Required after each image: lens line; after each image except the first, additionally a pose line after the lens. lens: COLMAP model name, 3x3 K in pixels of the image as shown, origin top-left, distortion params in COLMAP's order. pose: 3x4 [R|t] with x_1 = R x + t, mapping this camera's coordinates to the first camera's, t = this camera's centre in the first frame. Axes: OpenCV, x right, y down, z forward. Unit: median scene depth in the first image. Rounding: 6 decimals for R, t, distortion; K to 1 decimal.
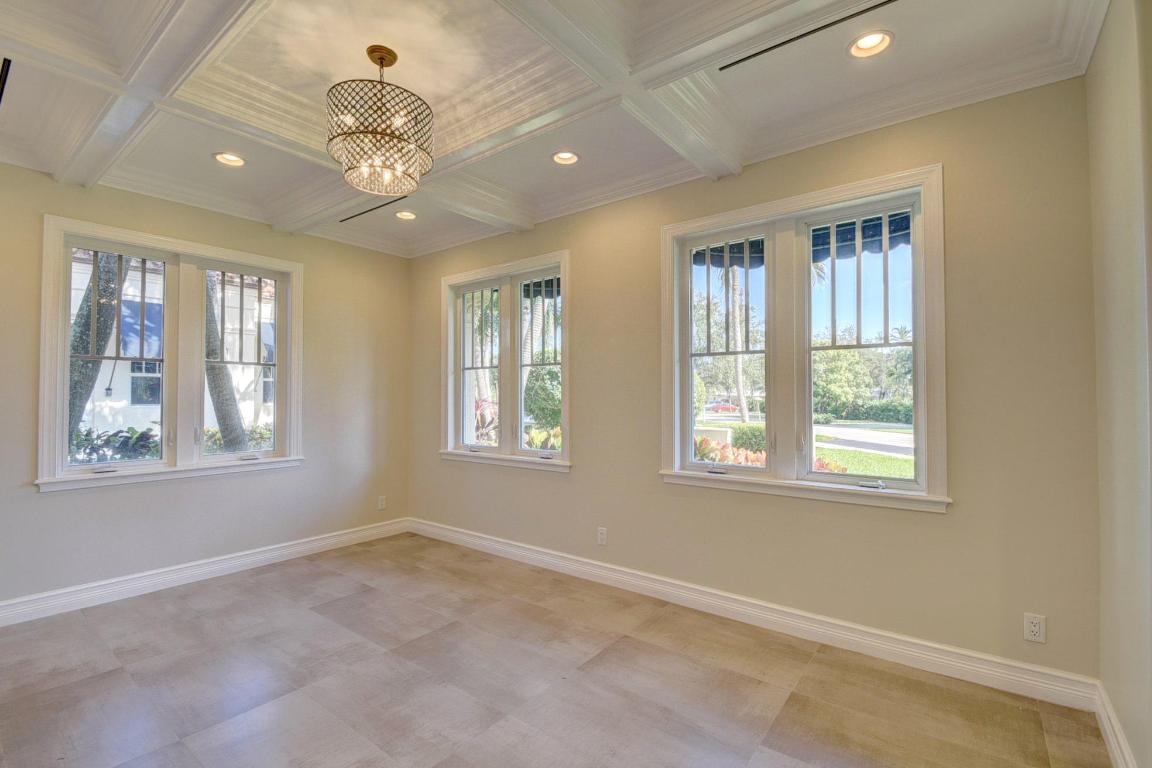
lens RADIAL K [[514.3, 0, 575.0], [0, 514.3, 390.8], [0, 0, 1]] dist [0.016299, -0.017444]
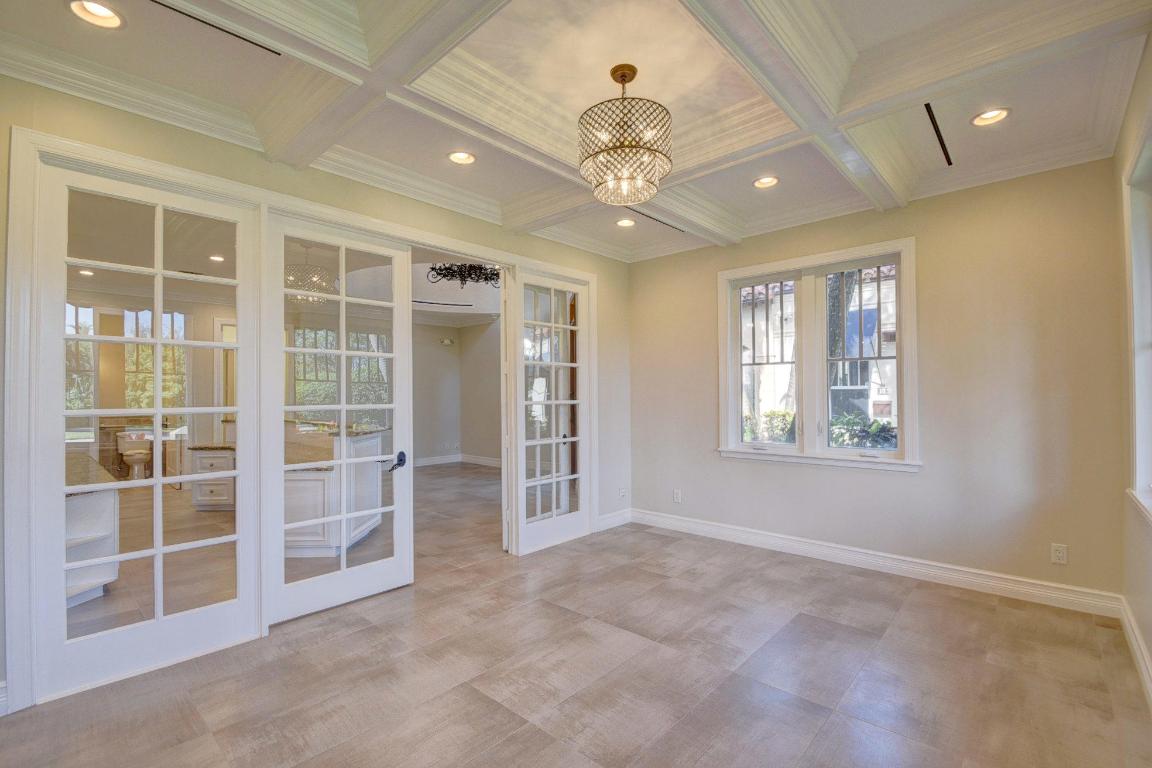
lens RADIAL K [[508.2, 0, 582.2], [0, 508.2, 388.3], [0, 0, 1]] dist [-0.028799, 0.000444]
pose [[-0.080954, -0.011365, -0.996653, 0.413319], [0.009940, 0.999876, -0.012209, 0.011012], [0.996668, -0.010895, -0.080831, 0.619880]]
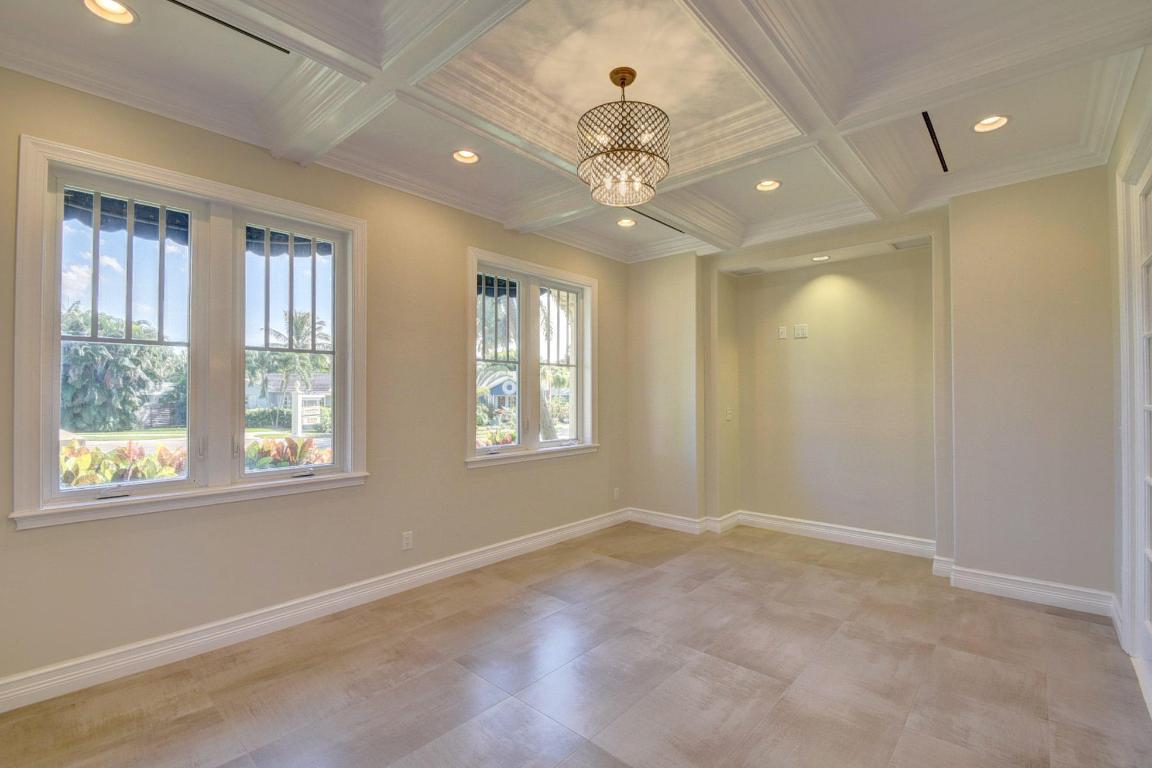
lens RADIAL K [[508.2, 0, 582.2], [0, 508.2, 388.3], [0, 0, 1]] dist [-0.028799, 0.000444]
pose [[0.069760, 0.013451, 0.997473, -0.890353], [0.000257, 0.999909, -0.013502, 0.013305], [-0.997564, 0.001198, 0.069750, 0.632250]]
